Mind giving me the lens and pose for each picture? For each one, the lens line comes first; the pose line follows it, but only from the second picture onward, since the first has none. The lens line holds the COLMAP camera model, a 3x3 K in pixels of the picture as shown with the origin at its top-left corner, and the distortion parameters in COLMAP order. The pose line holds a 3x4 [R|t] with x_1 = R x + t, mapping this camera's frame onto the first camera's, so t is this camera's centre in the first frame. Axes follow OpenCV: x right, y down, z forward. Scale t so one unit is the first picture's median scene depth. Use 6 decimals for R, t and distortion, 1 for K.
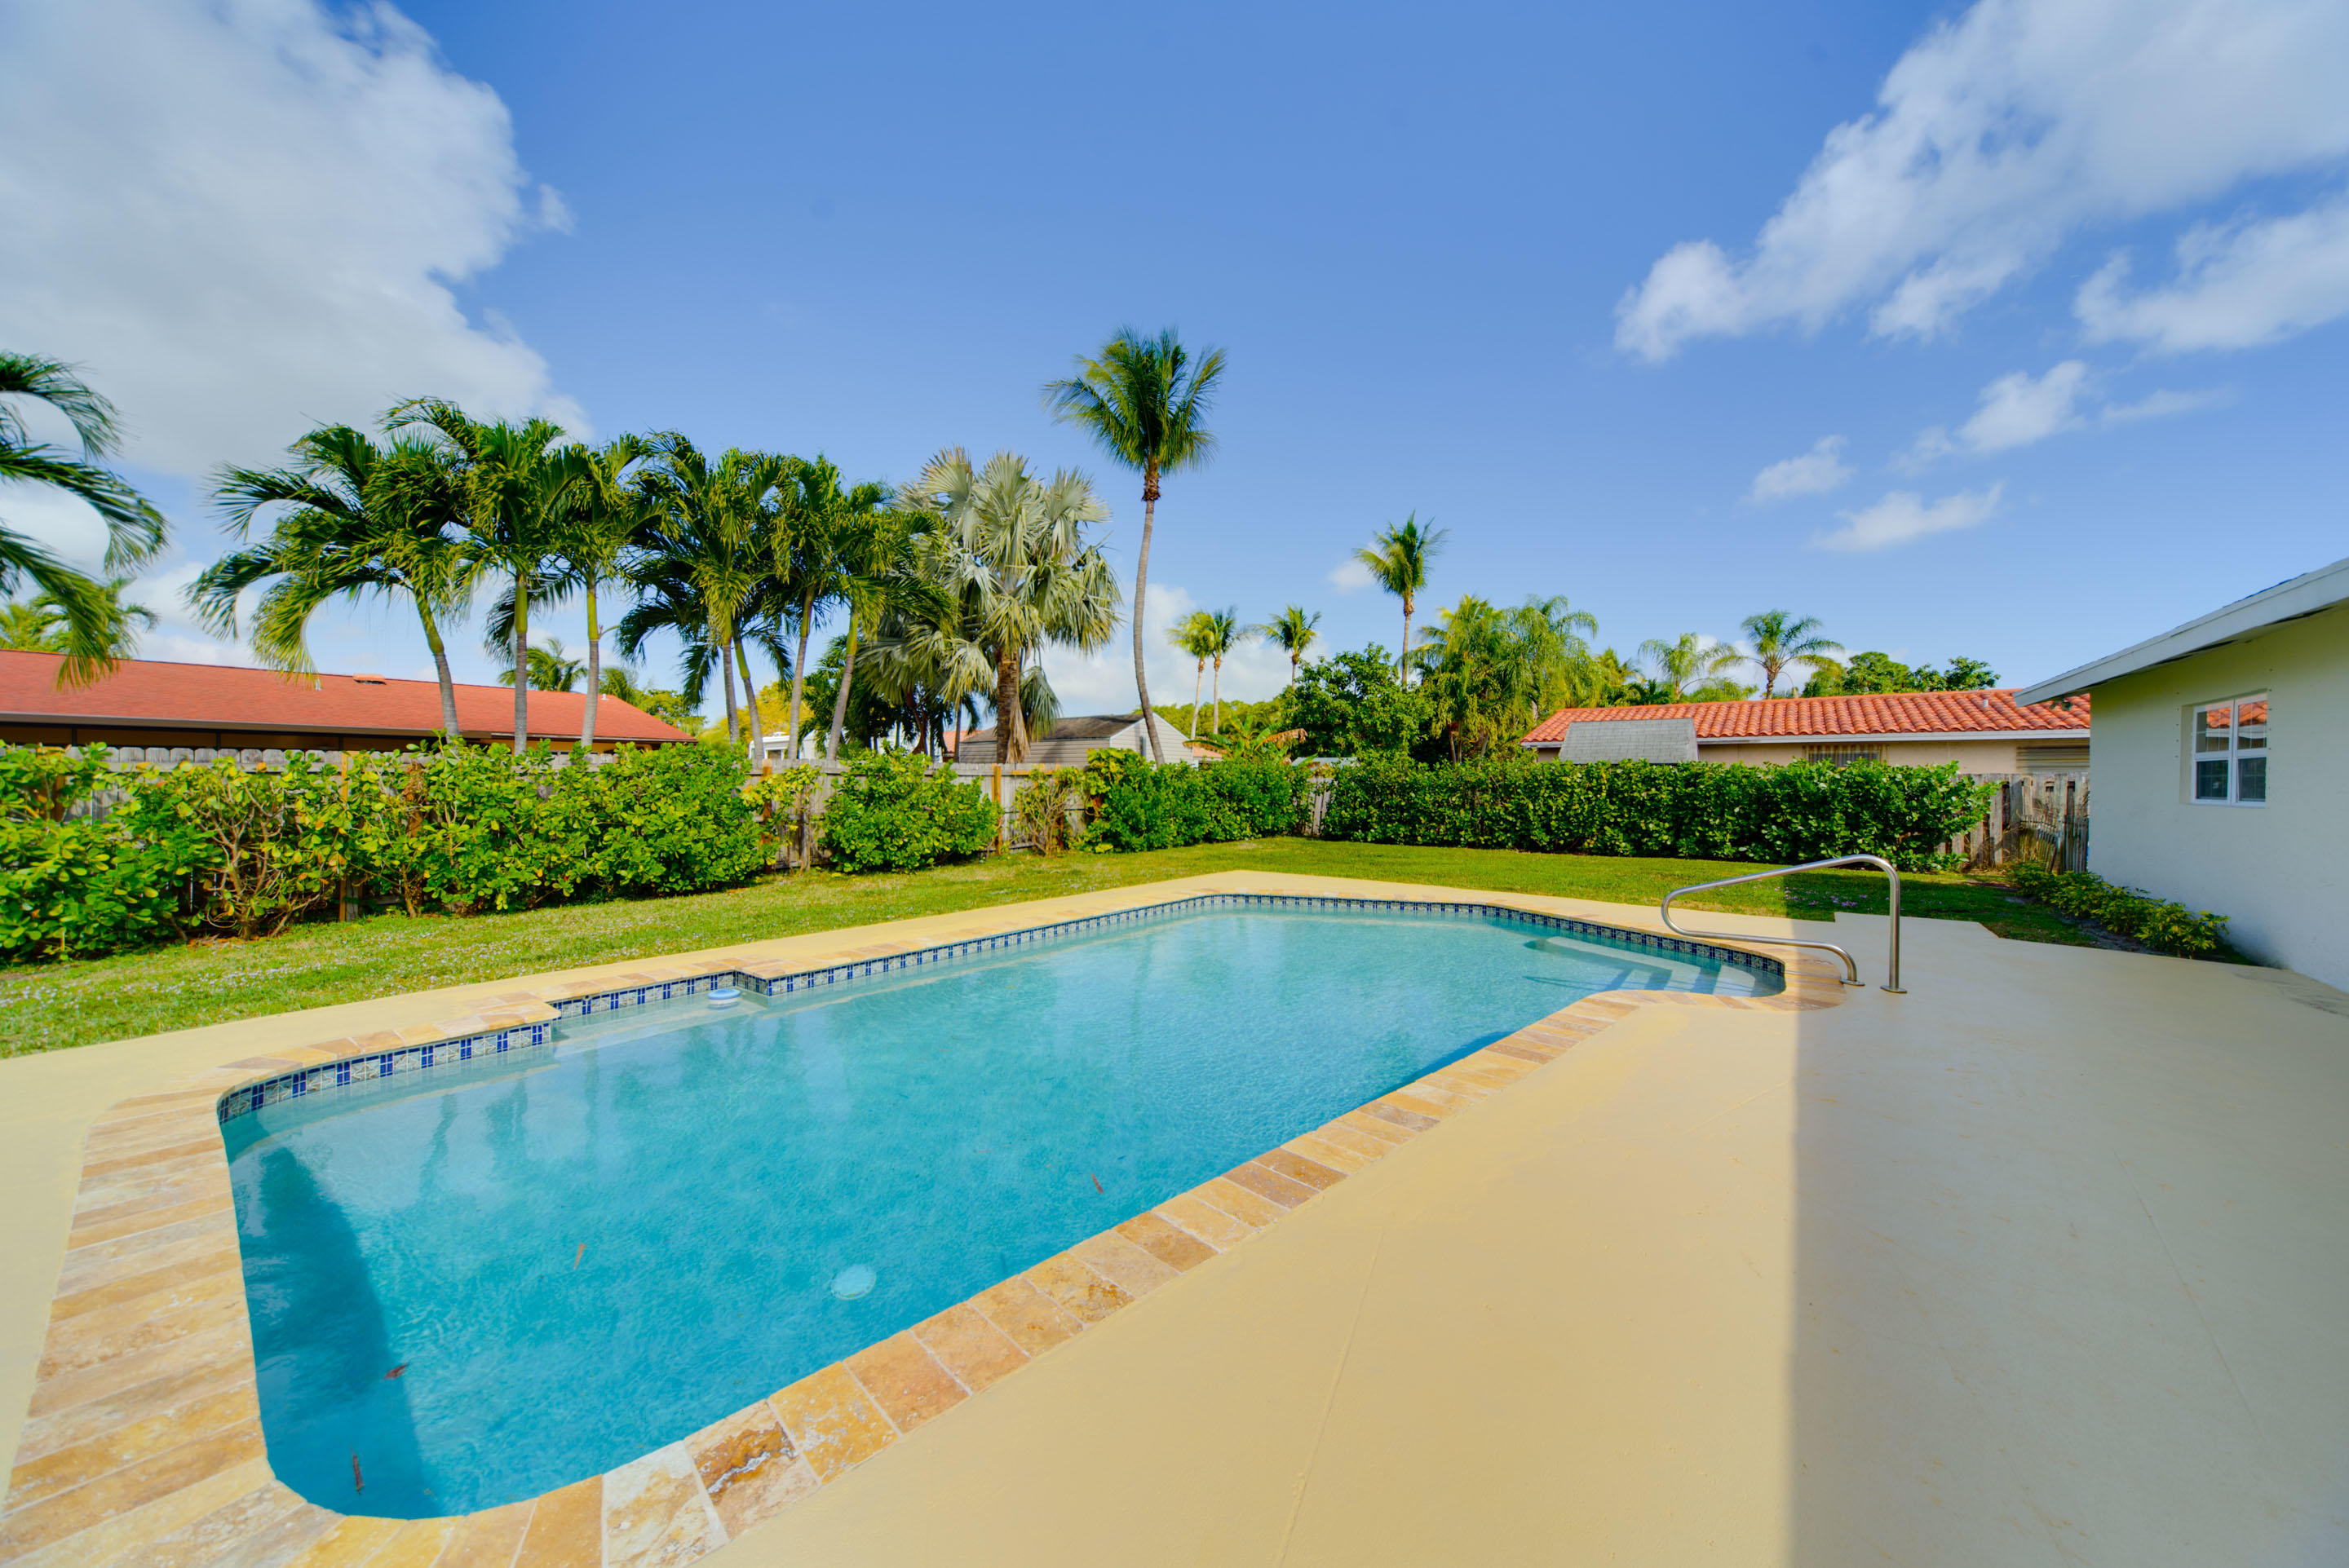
lens RADIAL K [[805.1, 0, 1183.1], [0, 805.1, 785.3], [0, 0, 1]] dist [0.003186, -0.000776]
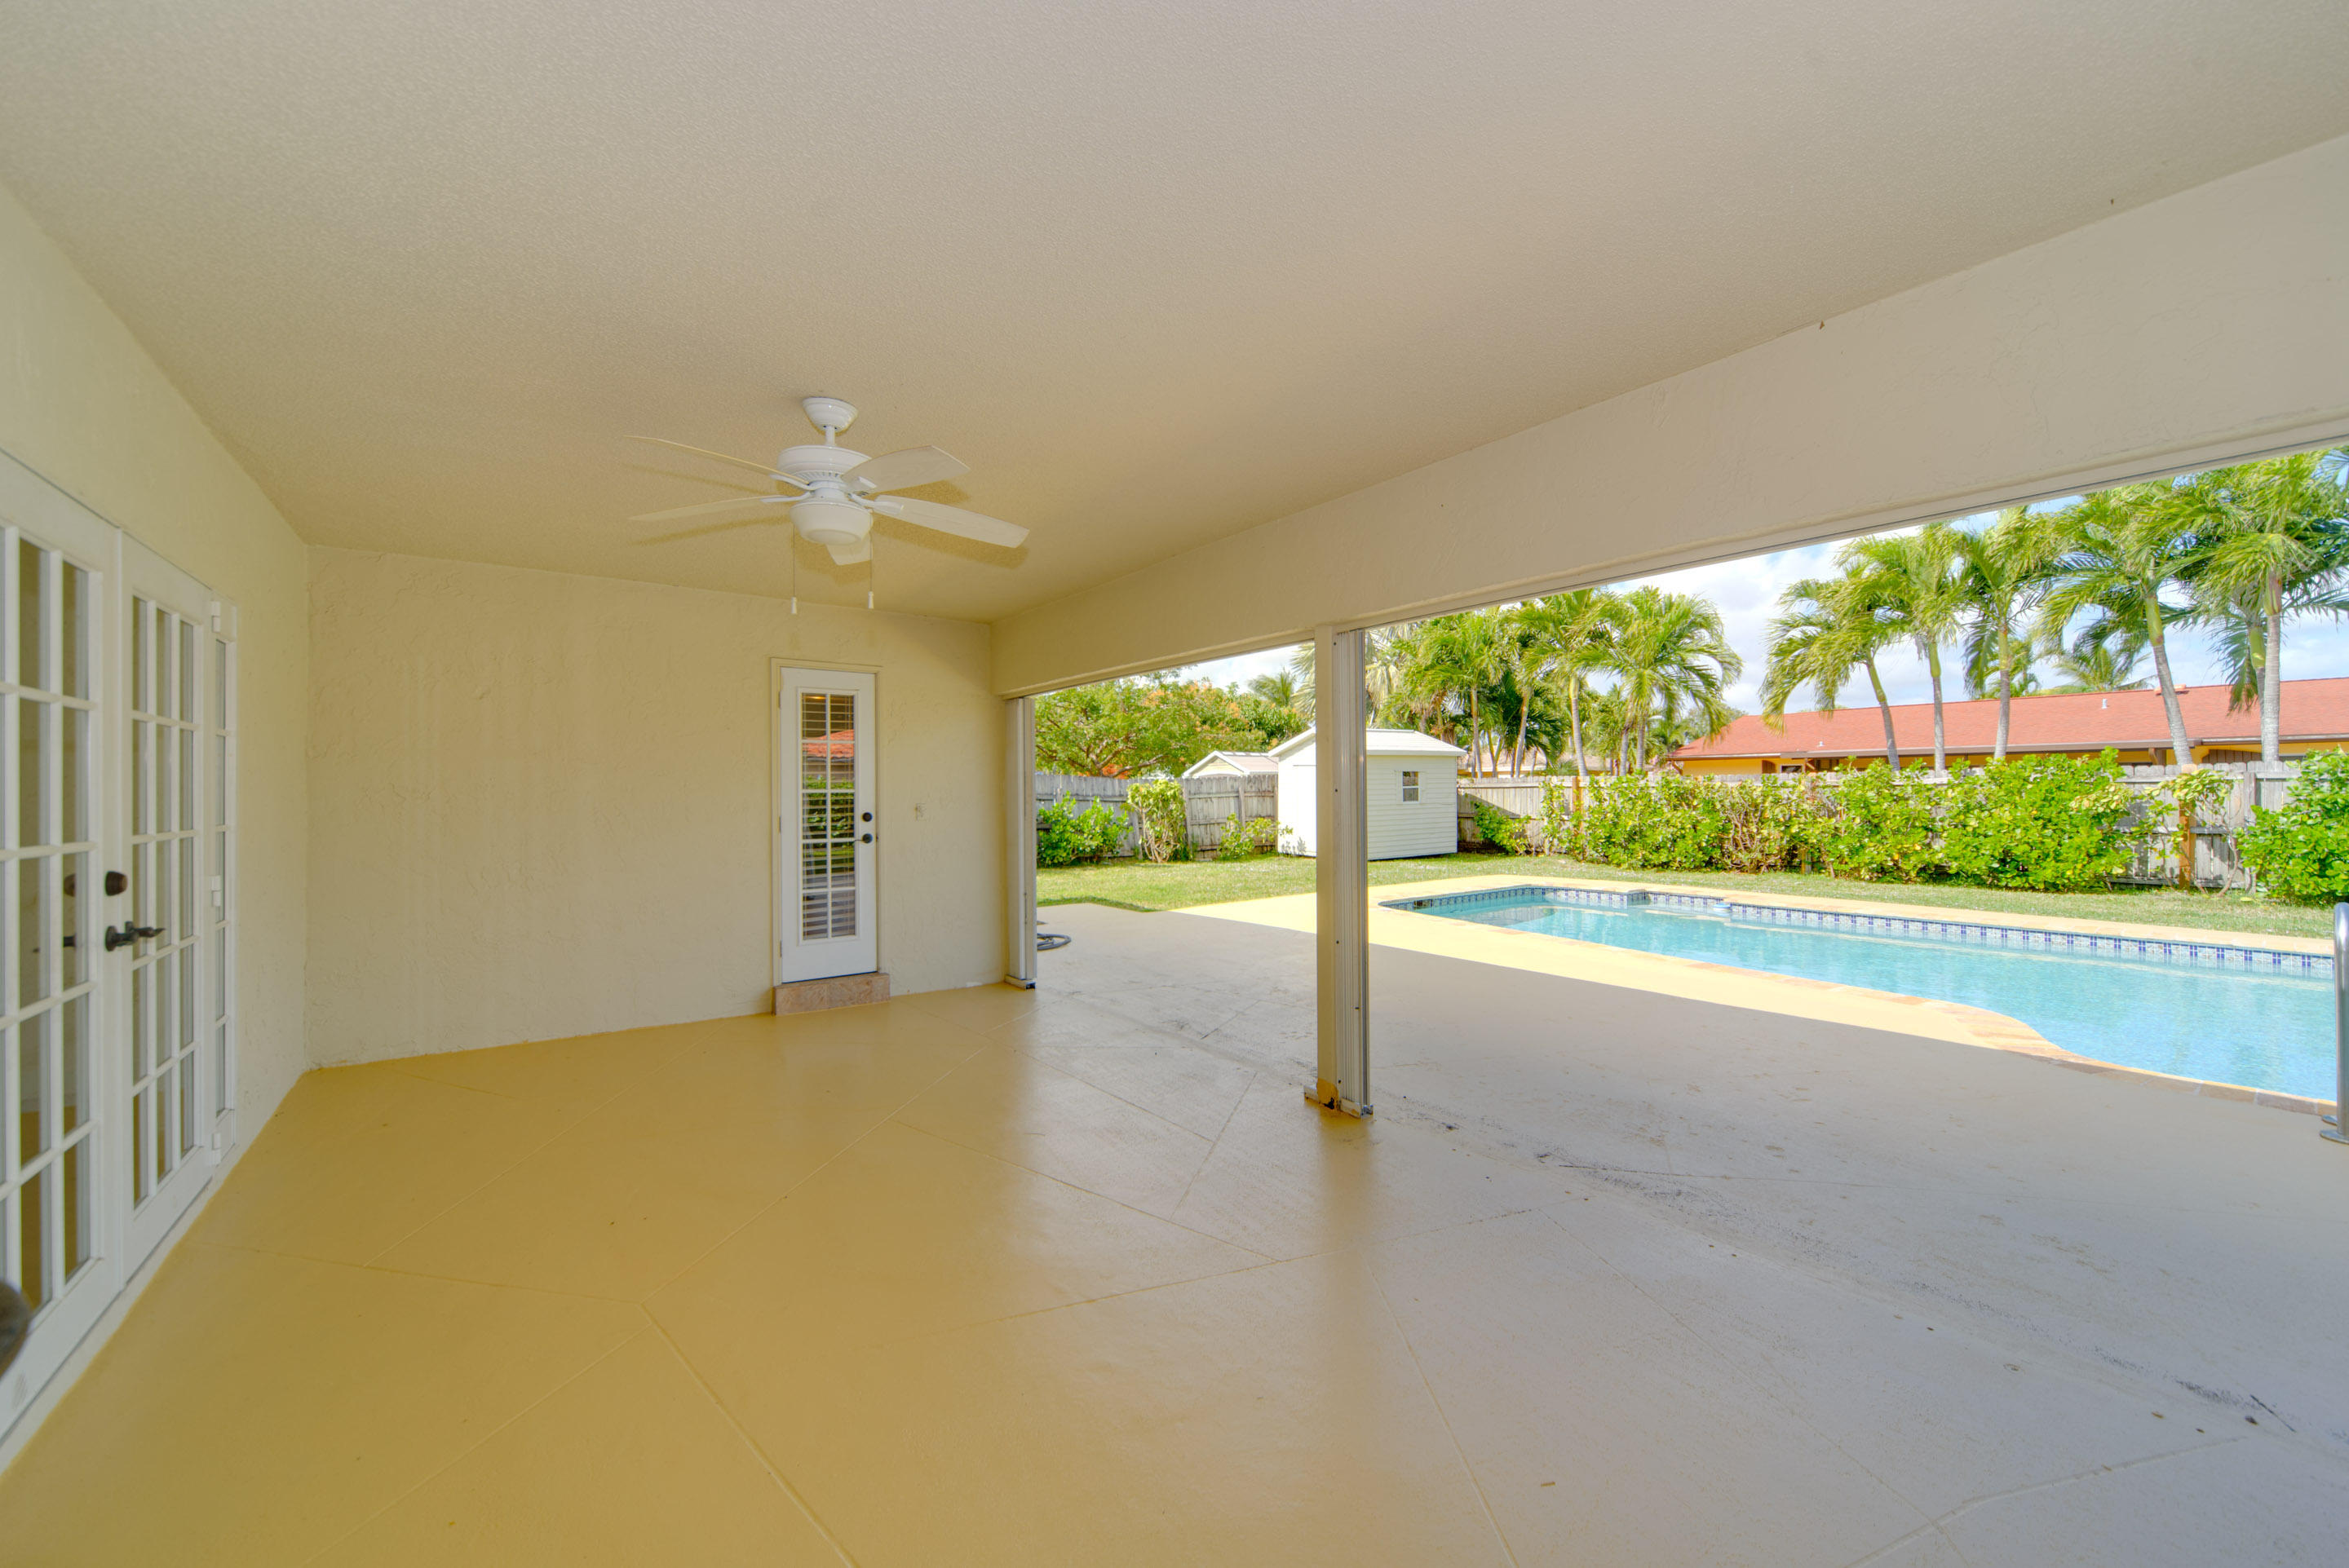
lens RADIAL K [[872.4, 0, 1177.6], [0, 872.4, 786.8], [0, 0, 1]] dist [0.002751, -0.000707]
pose [[-0.265668, -0.009479, -0.964018, 0.577881], [-0.002599, 0.999955, -0.009116, 0.003064], [0.964061, 0.000084, -0.265680, 0.121938]]
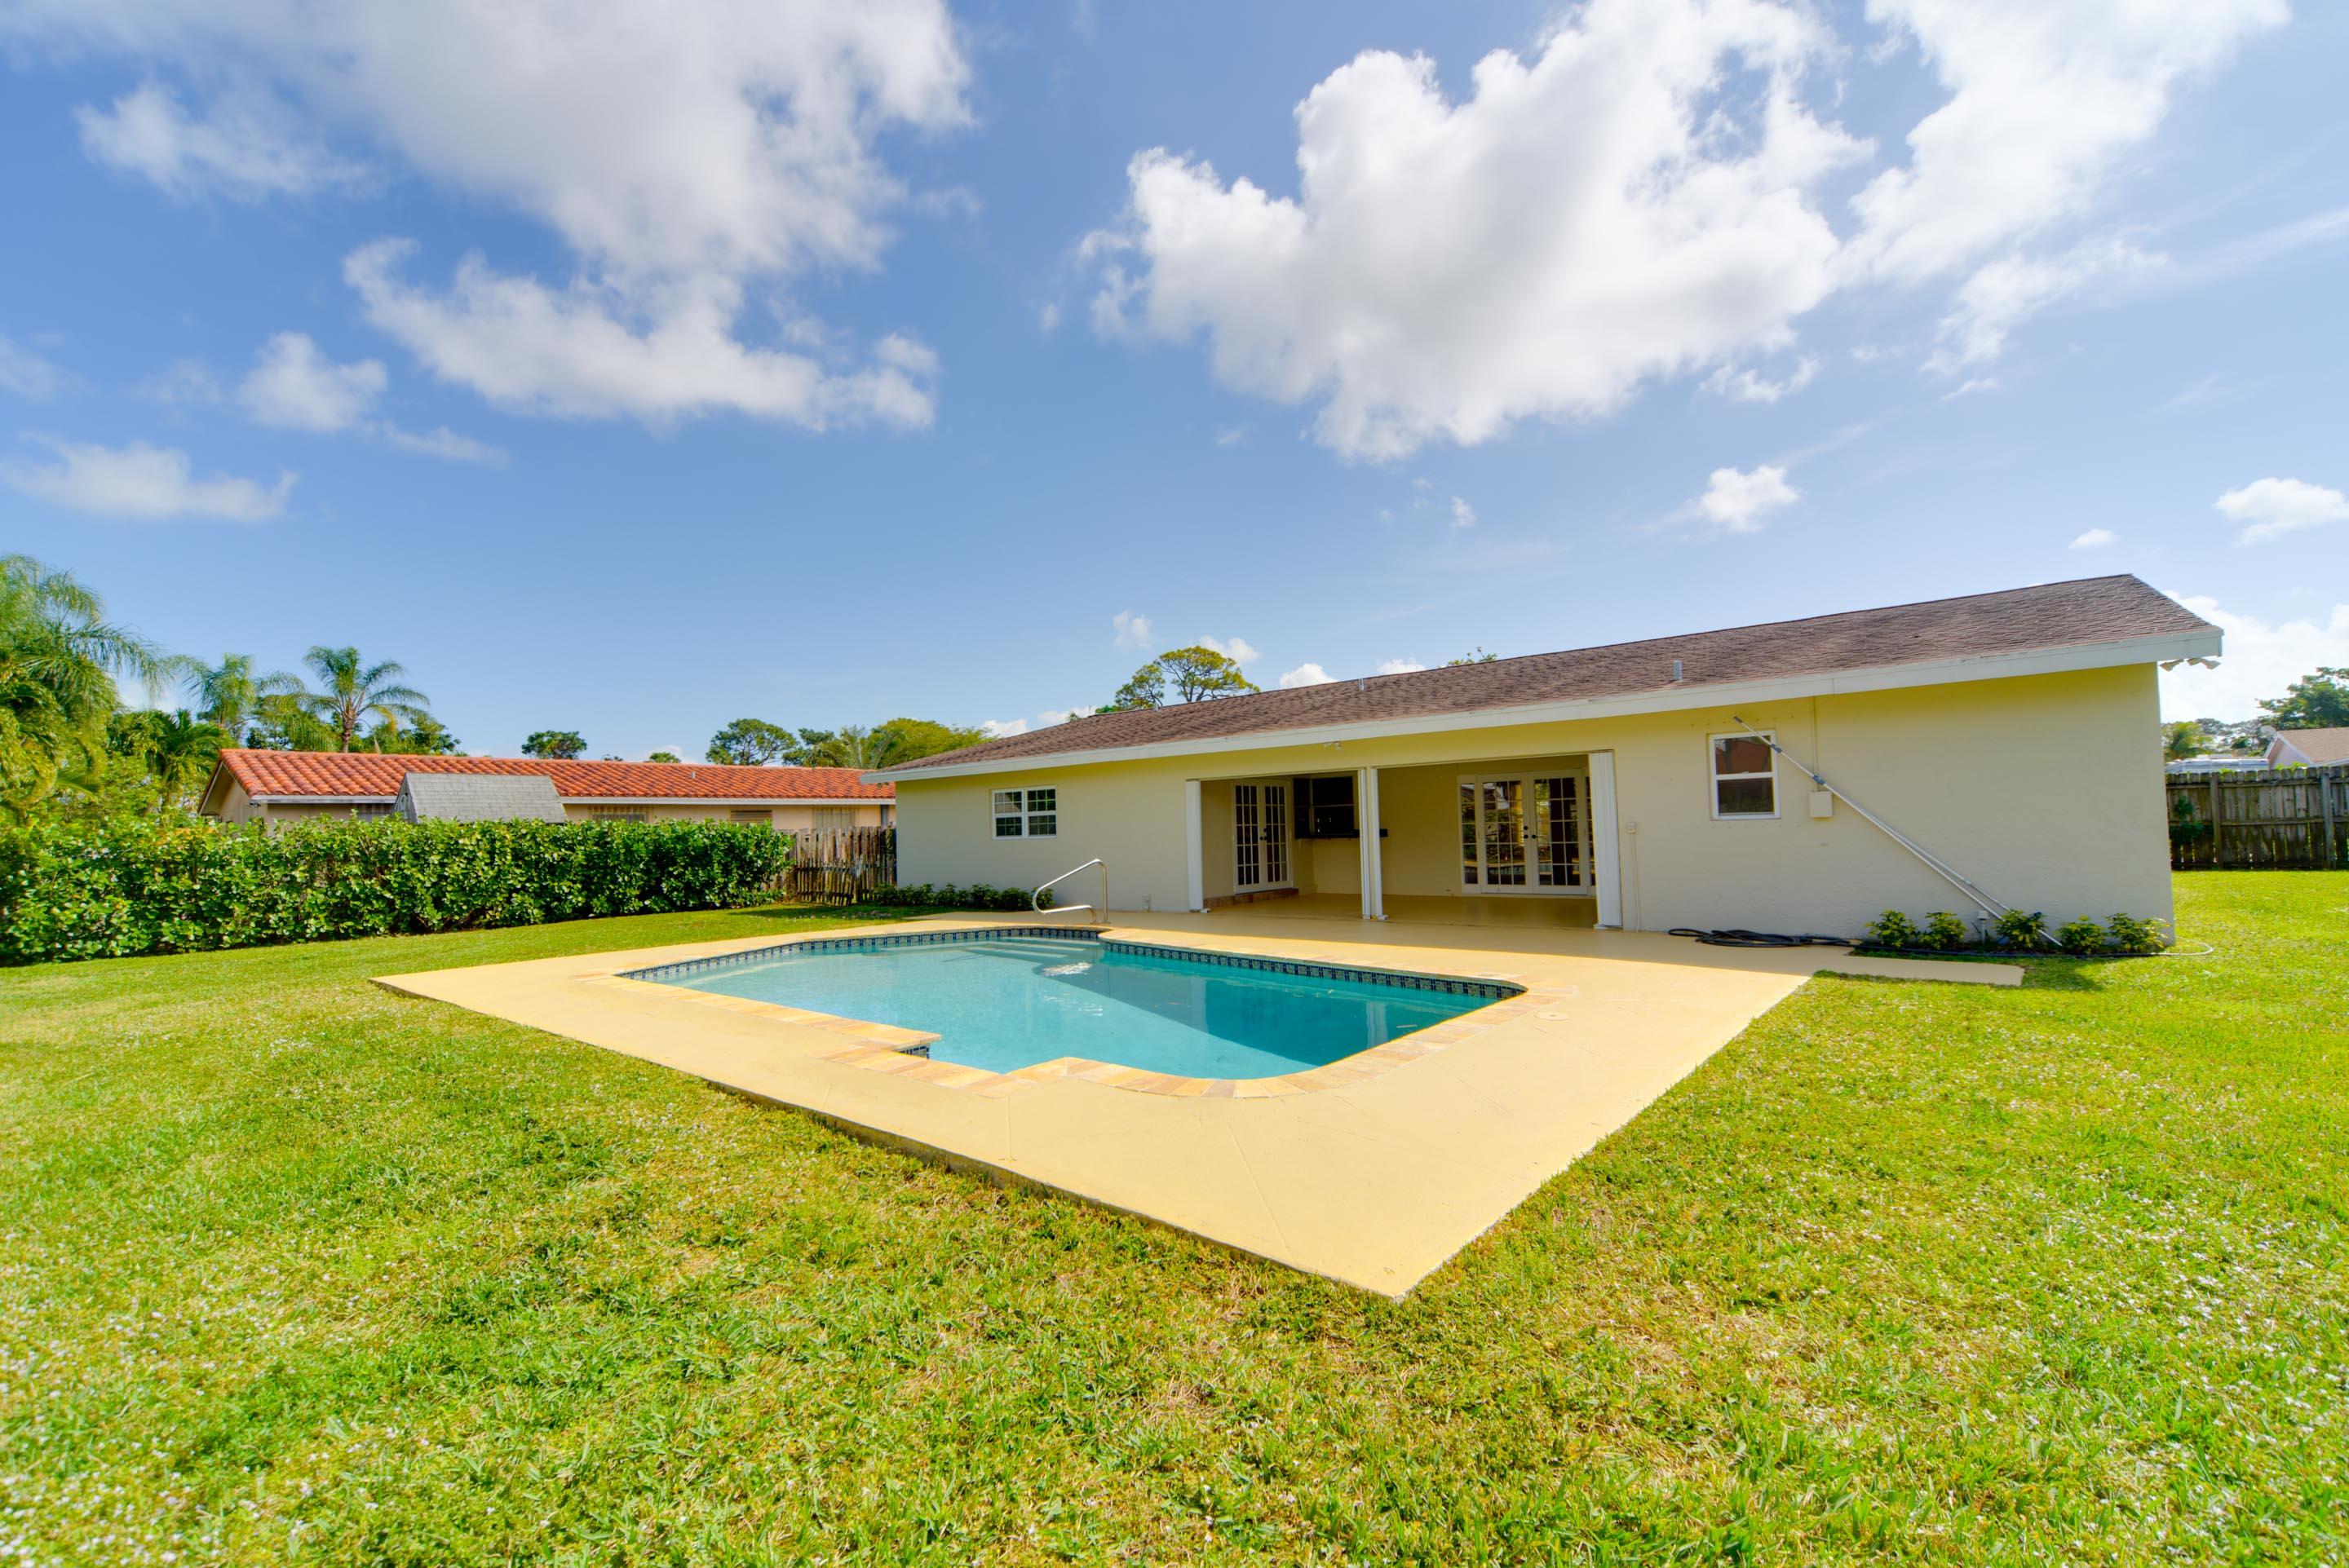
lens RADIAL K [[1003.5, 0, 1161.1], [0, 1003.5, 791.1], [0, 0, 1]] dist [-0.001710, -0.000060]
pose [[0.066463, 0.032320, 0.997265, -0.588487], [0.036187, 0.998740, -0.034779, 0.002290], [-0.997132, 0.038400, 0.065210, 0.228231]]
